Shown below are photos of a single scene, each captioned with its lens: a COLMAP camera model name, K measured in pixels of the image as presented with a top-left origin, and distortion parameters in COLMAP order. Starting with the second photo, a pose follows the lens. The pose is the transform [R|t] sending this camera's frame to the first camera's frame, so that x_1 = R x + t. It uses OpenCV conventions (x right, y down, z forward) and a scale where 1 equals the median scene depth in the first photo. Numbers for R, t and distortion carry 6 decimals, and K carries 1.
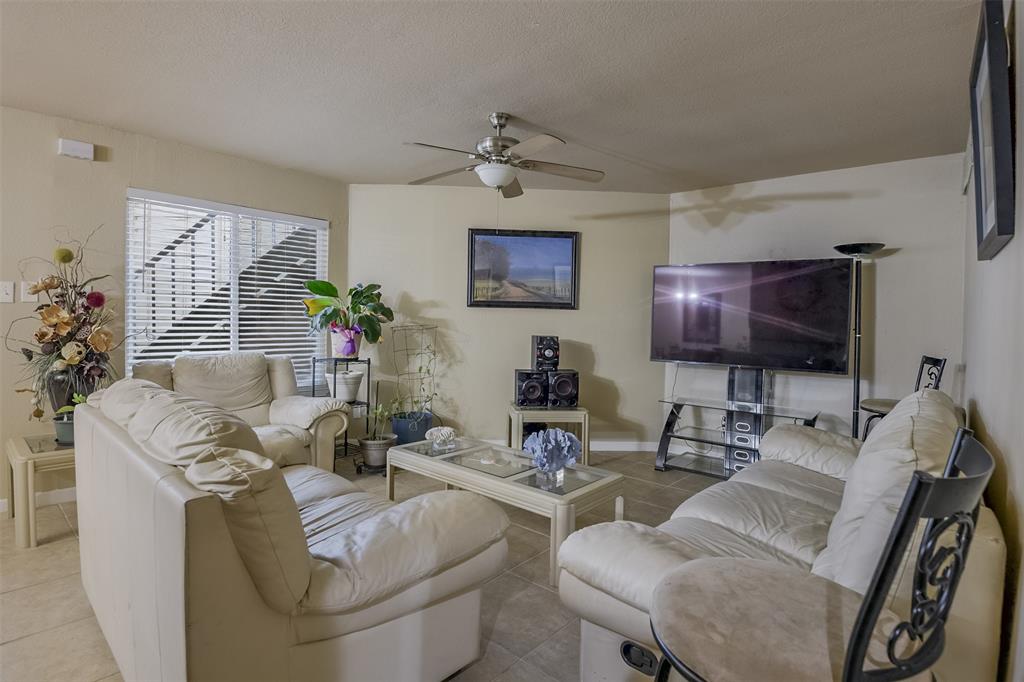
lens RADIAL K [[501.3, 0, 512.7], [0, 501.3, 340.1], [0, 0, 1]] dist [0.025084, -0.020204]
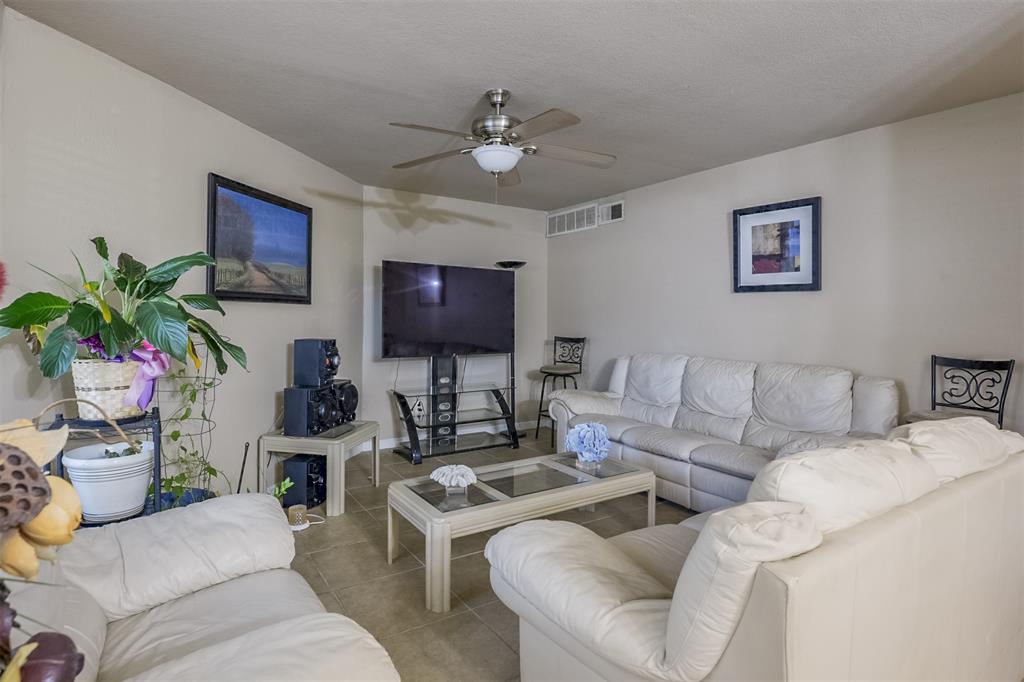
lens RADIAL K [[525.0, 0, 492.8], [0, 525.0, 325.8], [0, 0, 1]] dist [-0.038091, -0.000966]
pose [[0.276868, -0.039352, 0.960102, -0.930046], [0.031848, 0.998988, 0.031762, -0.068676], [-0.960380, 0.021784, 0.277841, 0.763938]]
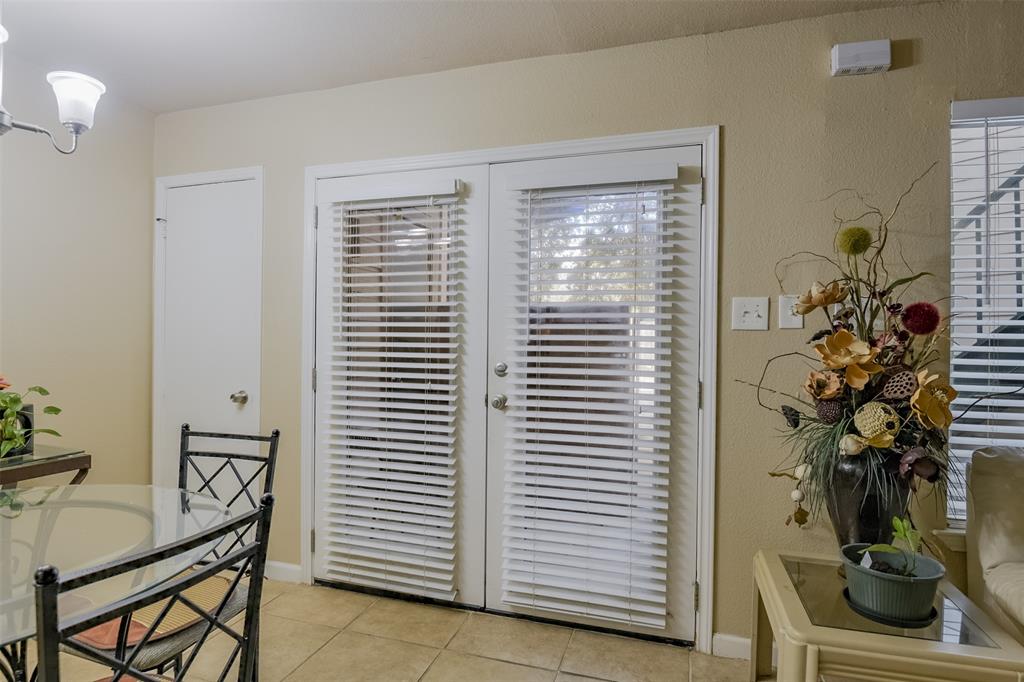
lens RADIAL K [[558.2, 0, 479.6], [0, 558.2, 336.1], [0, 0, 1]] dist [0.053602, -0.002211]
pose [[0.402794, -0.024102, -0.914973, -0.484439], [-0.032379, 0.998652, -0.040560, -0.026322], [0.914718, 0.045964, 0.401471, 0.385038]]
